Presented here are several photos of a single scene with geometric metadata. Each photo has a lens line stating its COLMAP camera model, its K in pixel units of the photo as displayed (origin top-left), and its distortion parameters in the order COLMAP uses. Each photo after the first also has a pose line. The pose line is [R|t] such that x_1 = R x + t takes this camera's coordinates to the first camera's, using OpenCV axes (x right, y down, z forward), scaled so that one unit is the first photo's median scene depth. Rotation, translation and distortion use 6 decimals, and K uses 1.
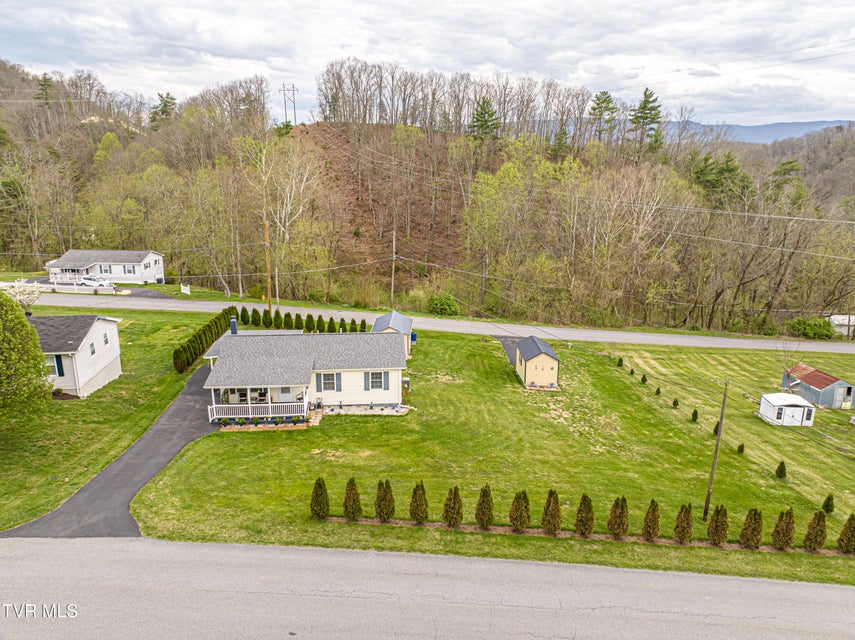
lens RADIAL K [[614.3, 0, 430.8], [0, 614.3, 302.8], [0, 0, 1]] dist [-0.069063, 0.049489]
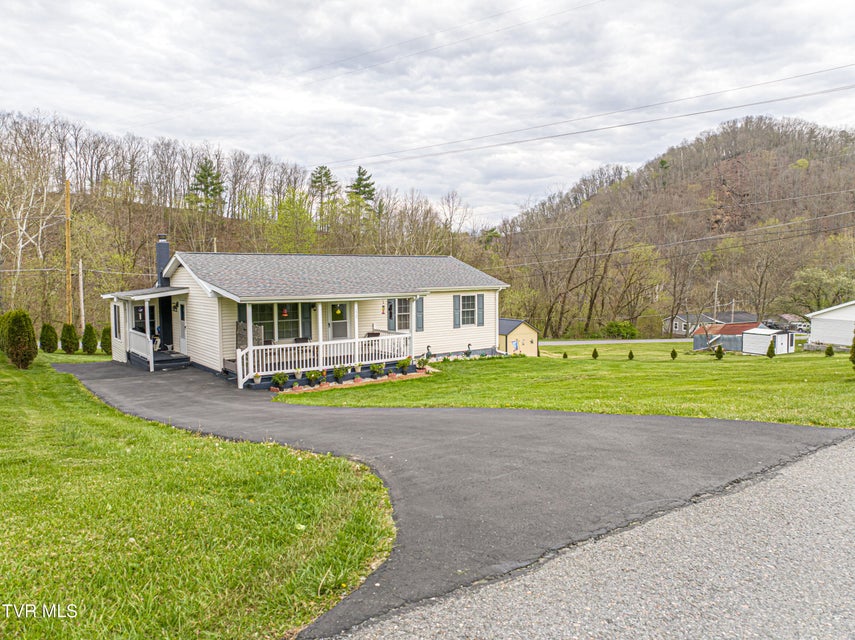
lens RADIAL K [[601.5, 0, 427.5], [0, 601.5, 320.0], [0, 0, 1]] dist [-0.064763, 0.043269]
pose [[0.851793, -0.056533, 0.520820, -0.436385], [0.137830, 0.983319, -0.118683, 0.201781], [-0.505423, 0.172878, 0.845376, 0.513197]]
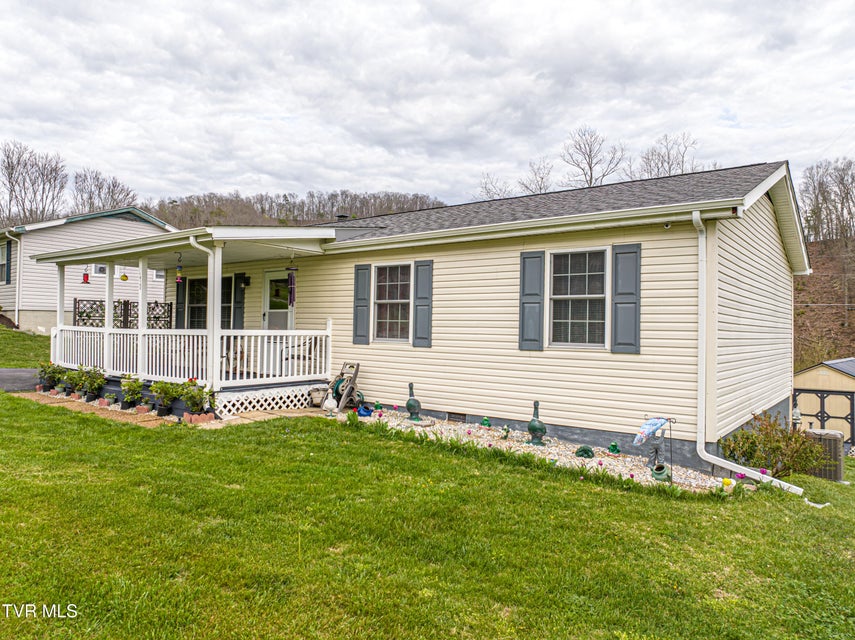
lens RADIAL K [[601.5, 0, 427.5], [0, 601.5, 320.0], [0, 0, 1]] dist [-0.064763, 0.043269]
pose [[0.725225, -0.008715, -0.688456, 0.006818], [-0.171794, 0.966003, -0.193197, 0.177570], [0.666734, 0.258384, 0.699073, 0.837360]]
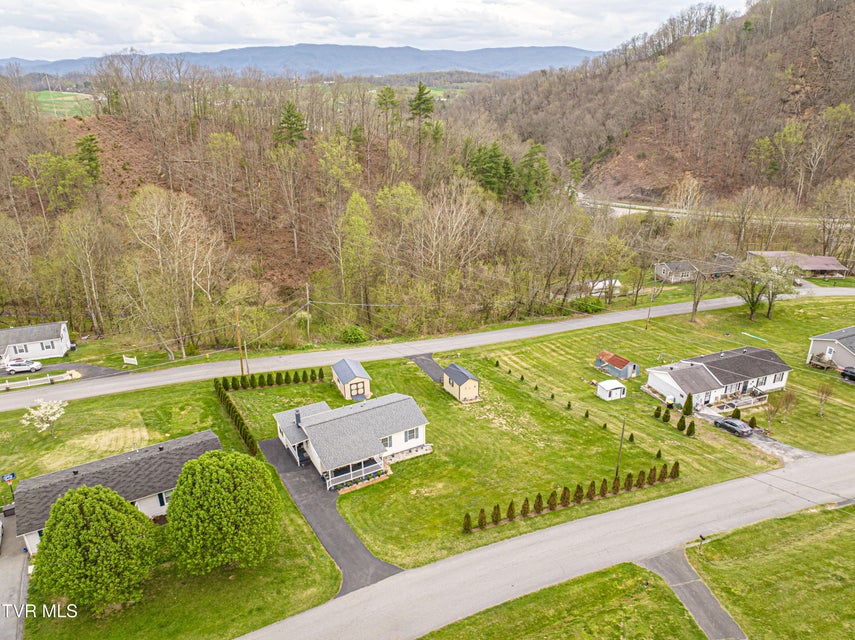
lens RADIAL K [[601.5, 0, 427.5], [0, 601.5, 320.0], [0, 0, 1]] dist [-0.064763, 0.043269]
pose [[0.913617, -0.165715, 0.371272, -0.577793], [0.111680, 0.980328, 0.162743, -0.412114], [-0.390937, -0.107221, 0.914151, -0.406283]]
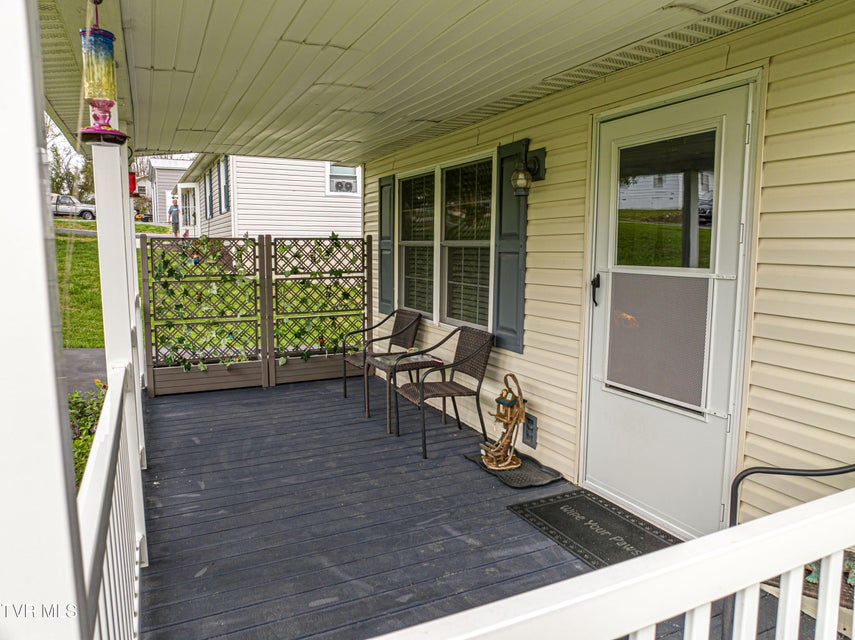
lens RADIAL K [[601.5, 0, 427.5], [0, 601.5, 320.0], [0, 0, 1]] dist [-0.064763, 0.043269]
pose [[0.324475, 0.106795, -0.939846, -0.177366], [-0.226467, 0.973479, 0.032430, 0.140959], [0.918384, 0.202322, 0.340055, 0.937545]]
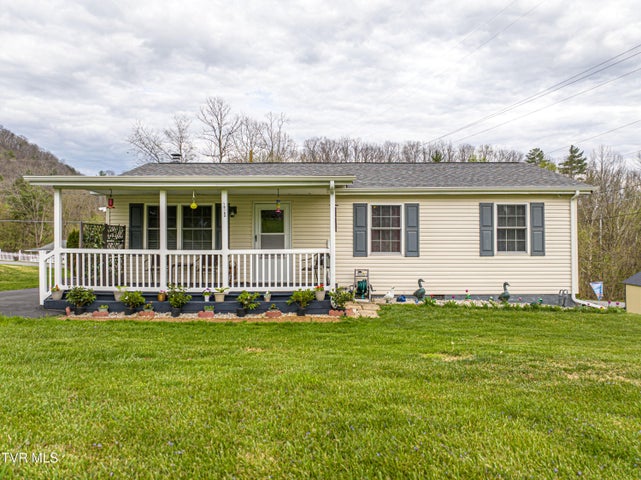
lens RADIAL K [[456.2, 0, 320.5], [0, 456.2, 240.0], [0, 0, 1]] dist [-0.050569, 0.054242]
pose [[0.994709, -0.013818, -0.101804, -0.176610], [-0.012108, 0.968241, -0.249726, 0.203980], [0.102021, 0.249637, 0.962950, 0.721537]]
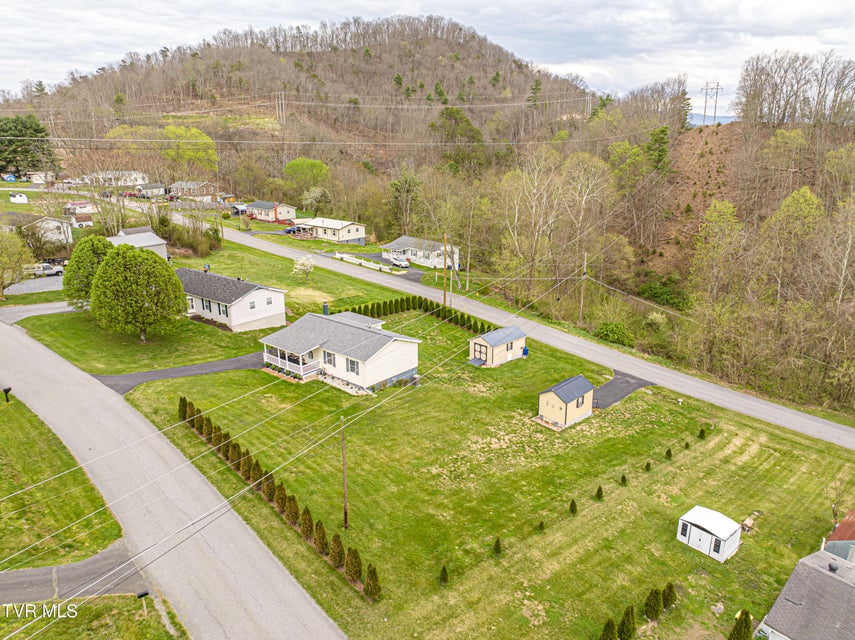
lens RADIAL K [[601.5, 0, 427.5], [0, 601.5, 320.0], [0, 0, 1]] dist [-0.064763, 0.043269]
pose [[0.694973, 0.198968, -0.690959, 0.925089], [-0.161559, 0.979591, 0.119585, -0.159659], [0.700651, 0.028522, 0.712934, 0.163760]]
